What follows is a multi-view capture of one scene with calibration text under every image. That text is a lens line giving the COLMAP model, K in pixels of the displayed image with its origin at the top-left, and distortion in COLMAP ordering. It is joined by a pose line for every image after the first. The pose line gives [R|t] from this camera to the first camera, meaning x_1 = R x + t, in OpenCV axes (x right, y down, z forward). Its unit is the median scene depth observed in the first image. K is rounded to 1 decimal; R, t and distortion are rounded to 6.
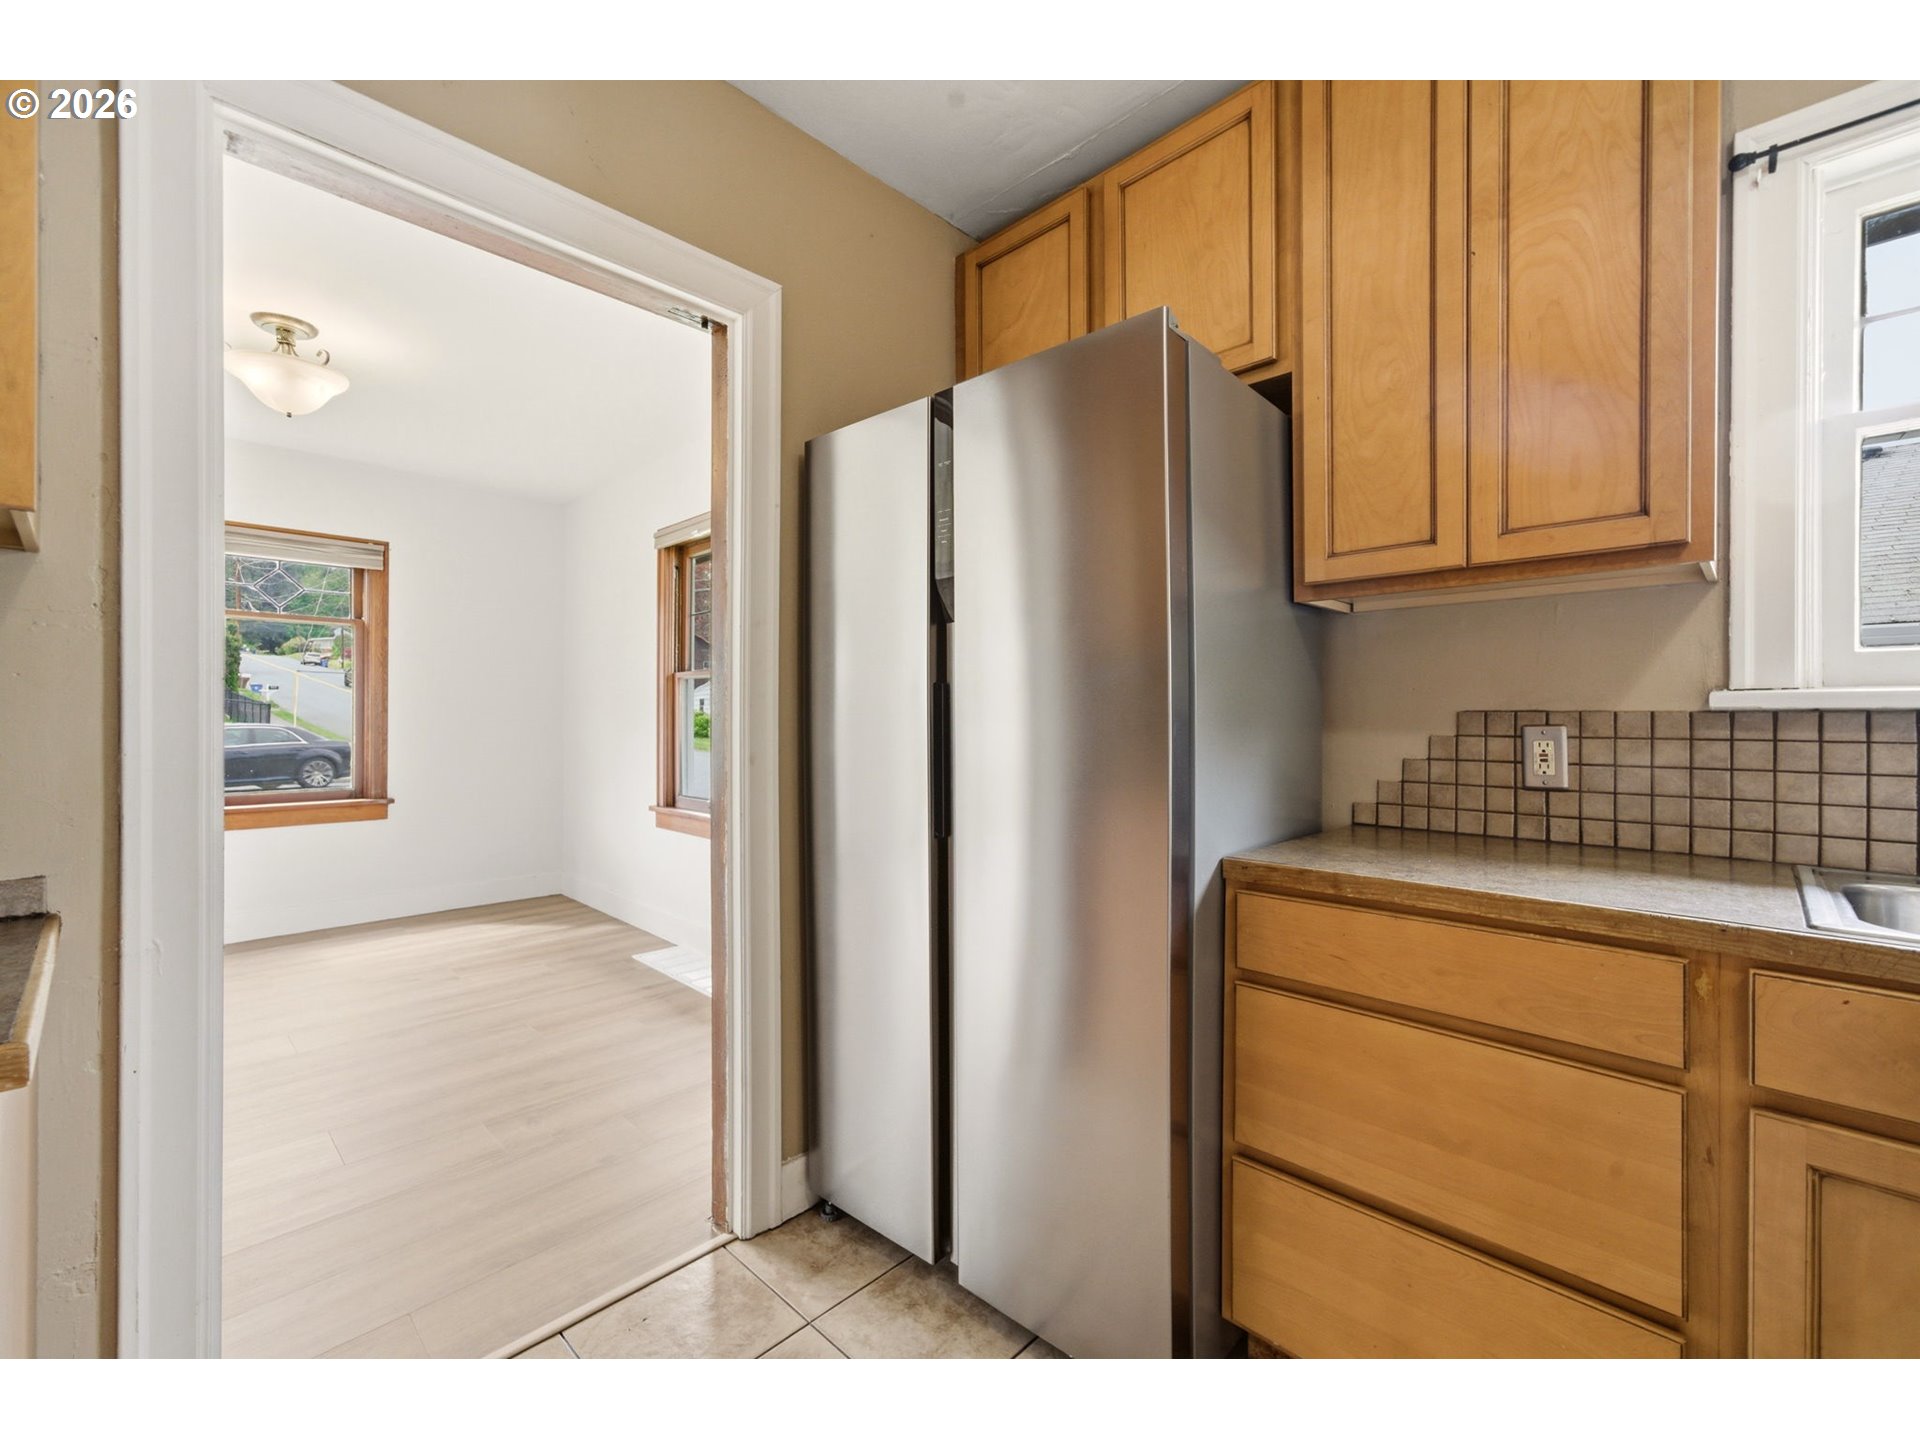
lens RADIAL K [[788.0, 0, 948.5], [0, 788.0, 724.6], [0, 0, 1]] dist [-0.000788, 0.003055]
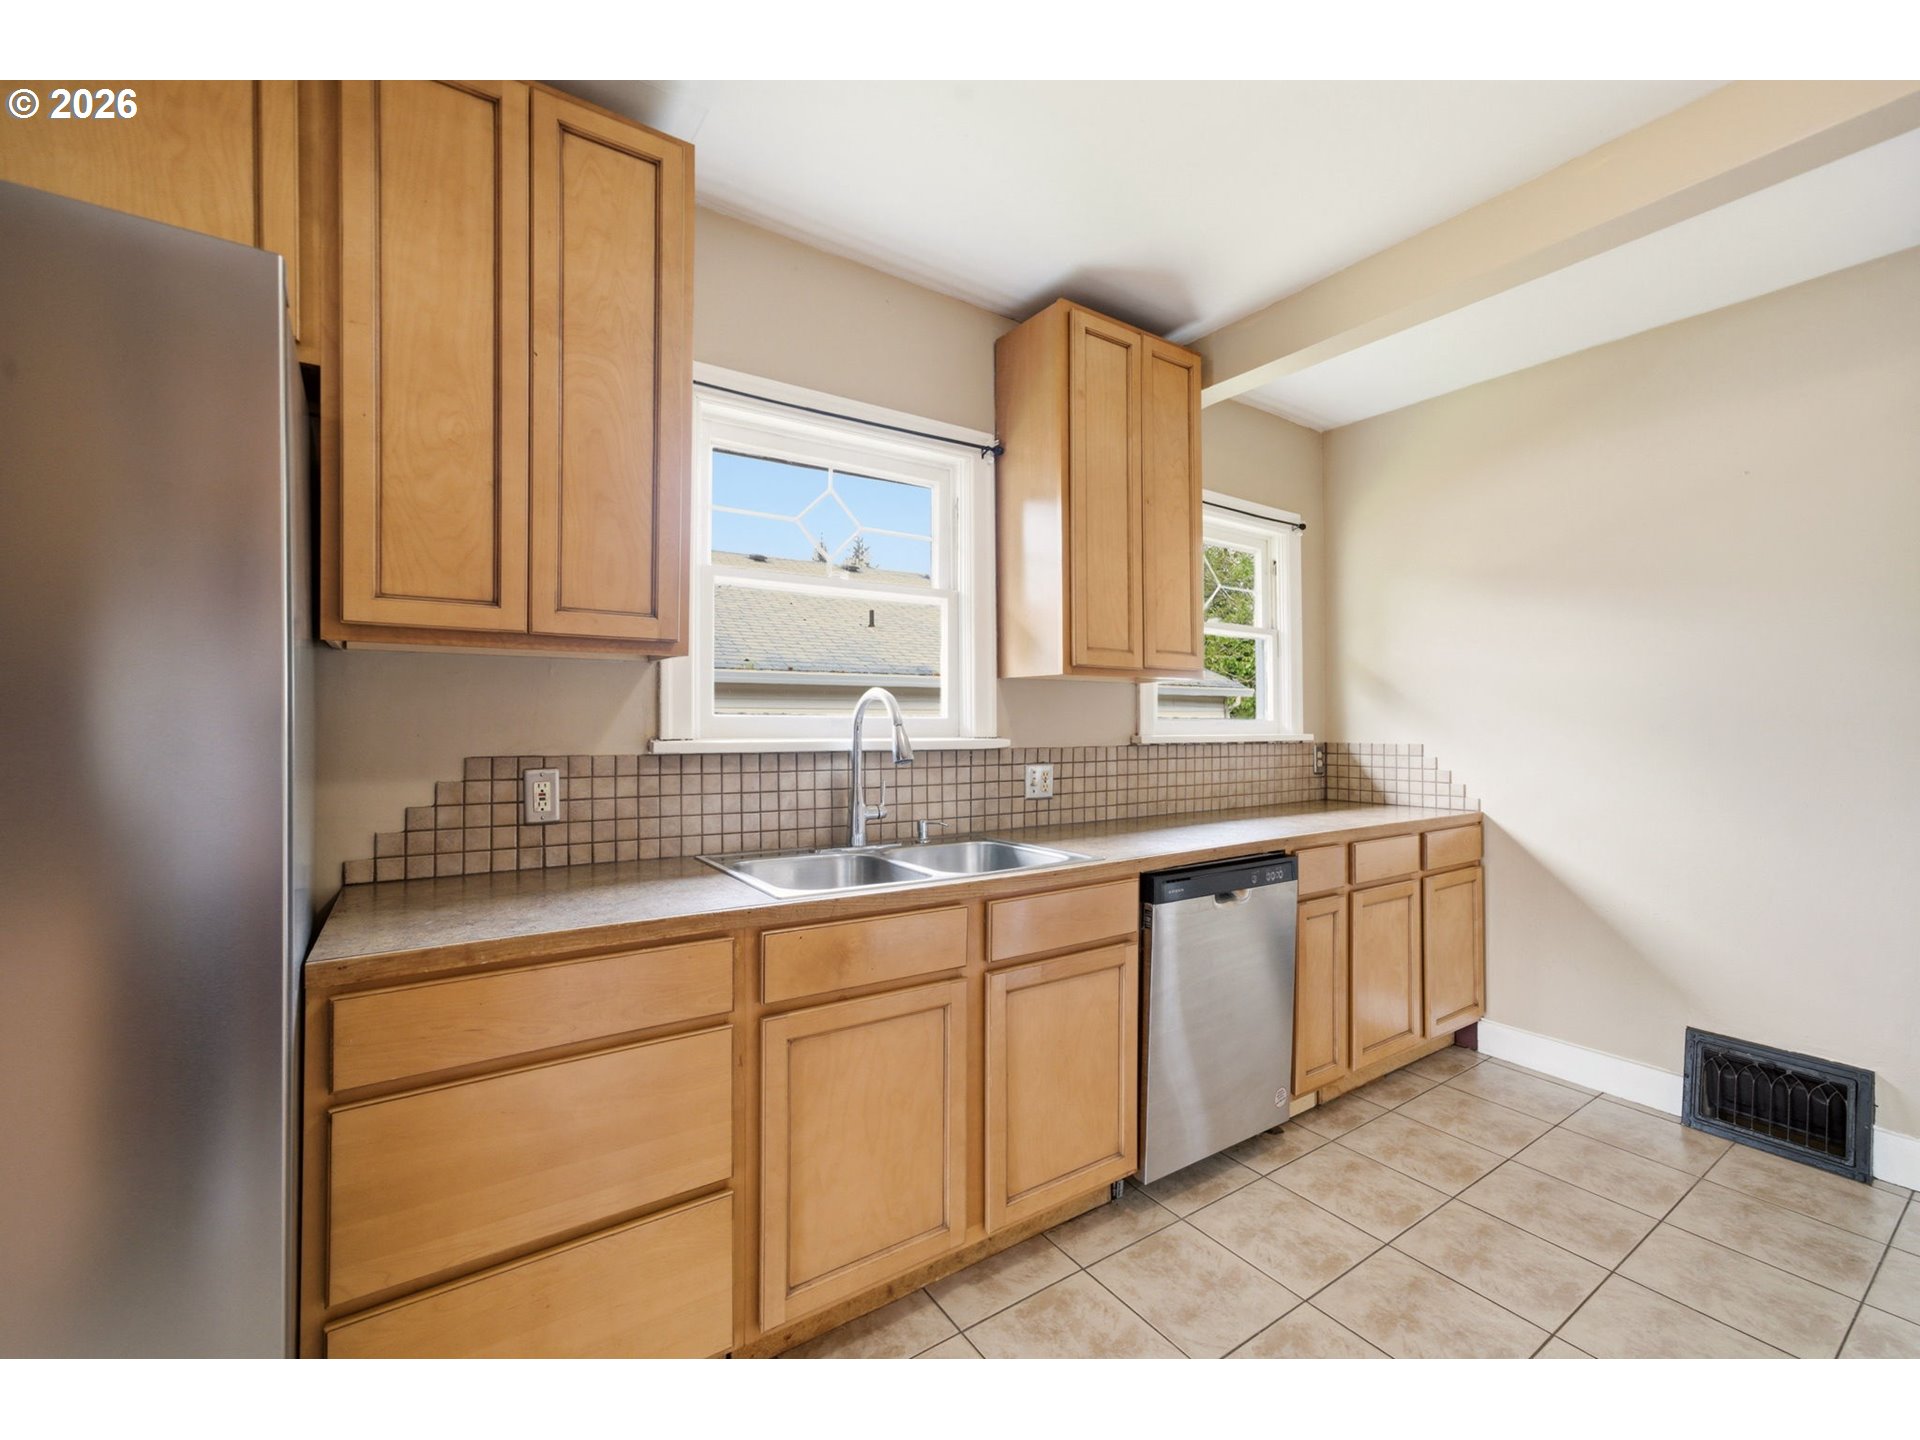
lens RADIAL K [[788.0, 0, 967.7], [0, 788.0, 729.6], [0, 0, 1]] dist [-0.000788, 0.003055]
pose [[0.202408, -0.005103, 0.979288, -0.264136], [0.007428, 0.999966, 0.003676, -0.058960], [-0.979273, 0.006530, 0.202439, 0.159229]]
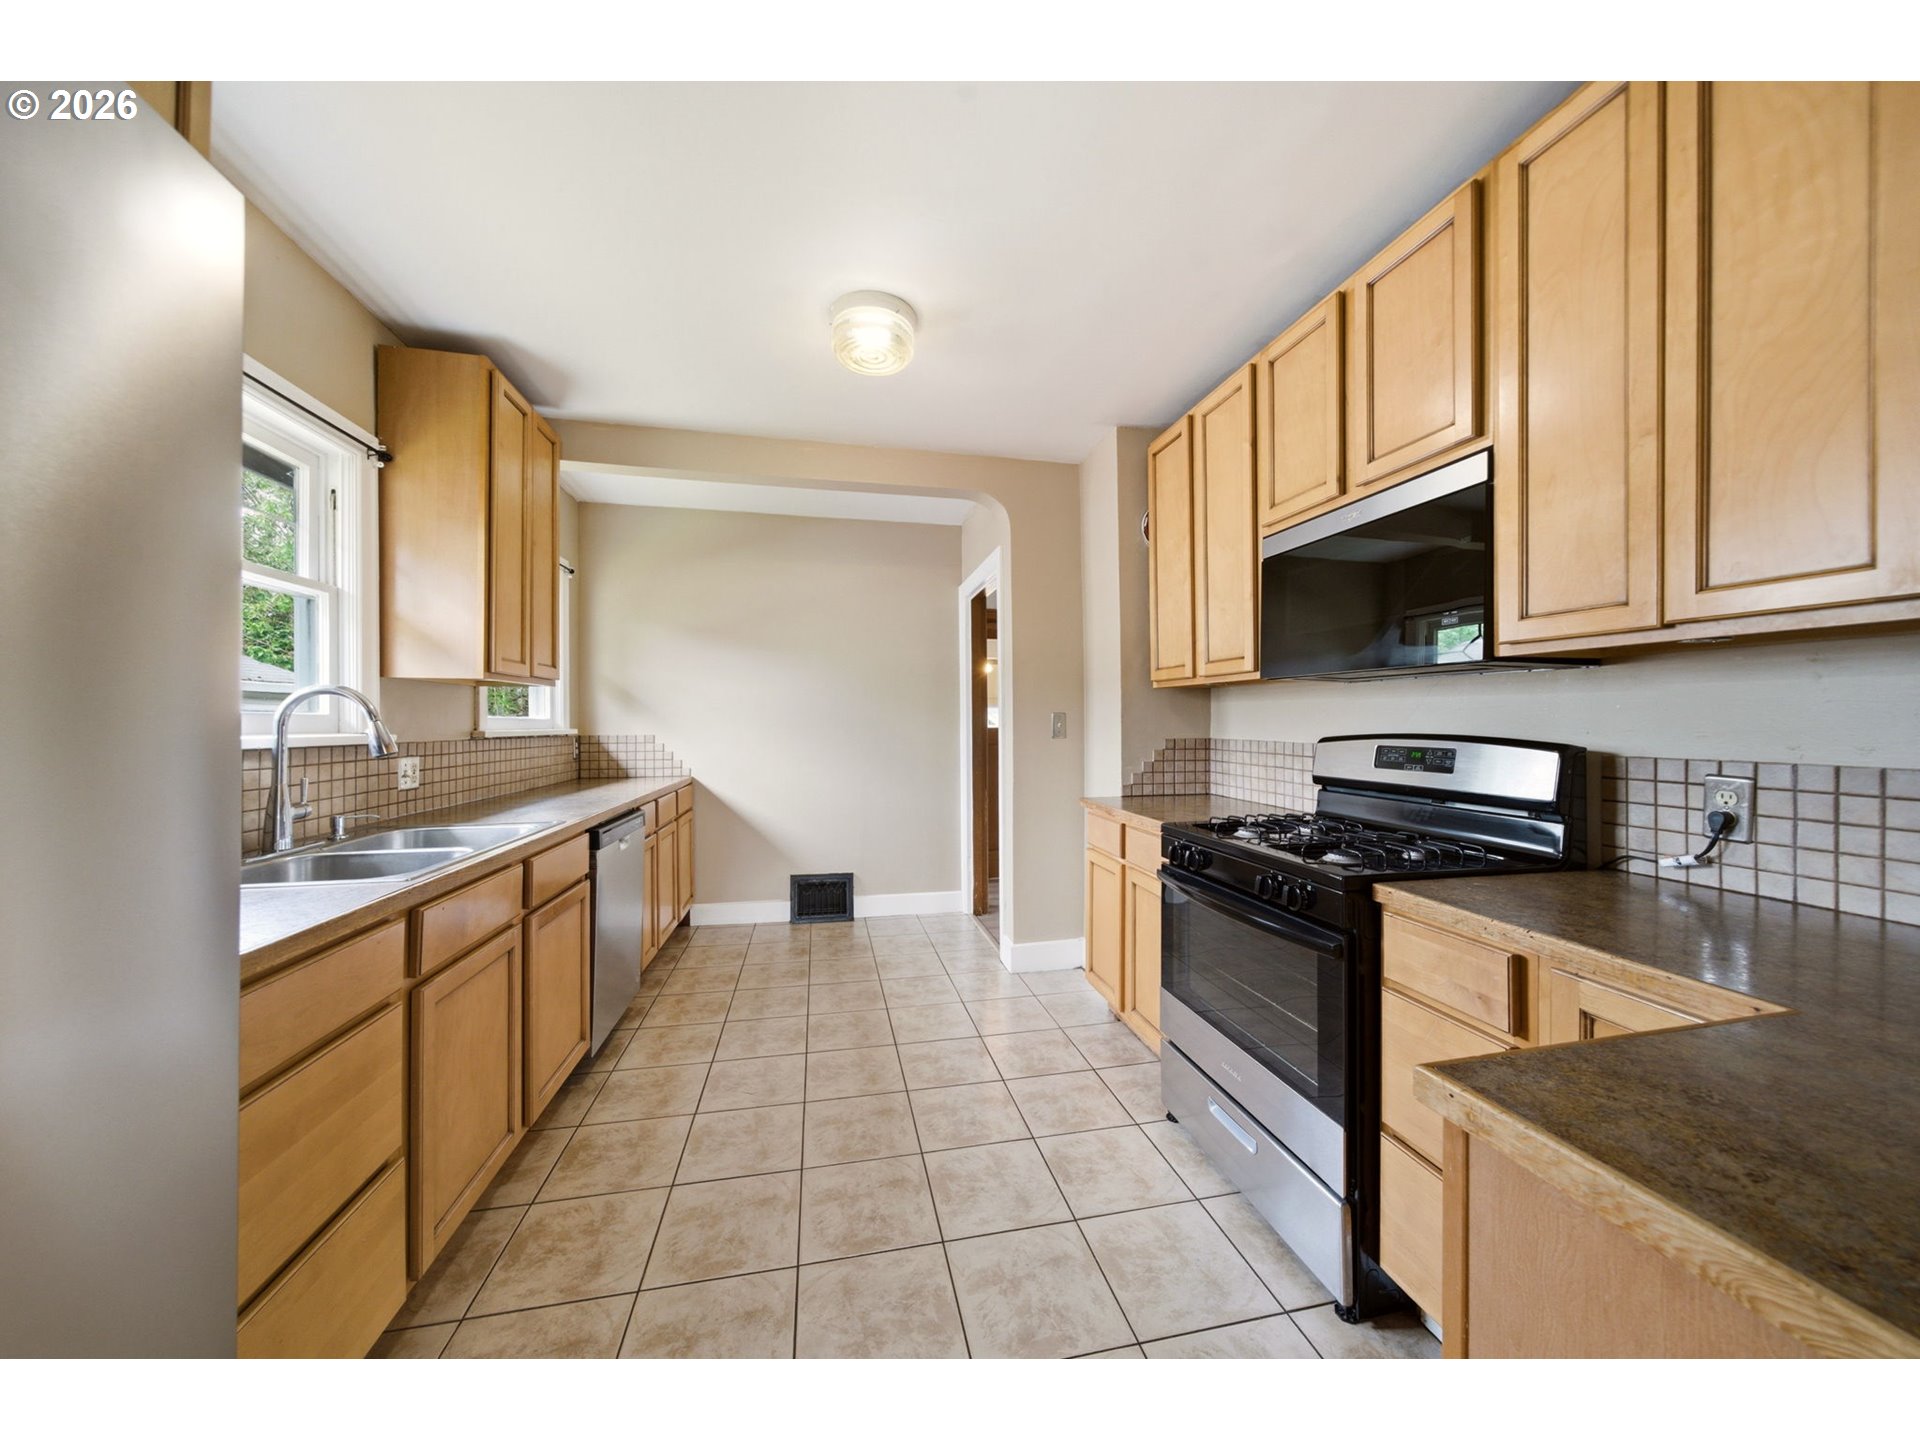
lens RADIAL K [[667.2, 0, 948.1], [0, 667.2, 721.4], [0, 0, 1]] dist [0.002000, 0.000020]
pose [[-0.822655, -0.001560, 0.568539, -0.448799], [-0.001318, 0.999999, 0.000836, -0.062195], [-0.568539, -0.000062, -0.822656, 0.901757]]
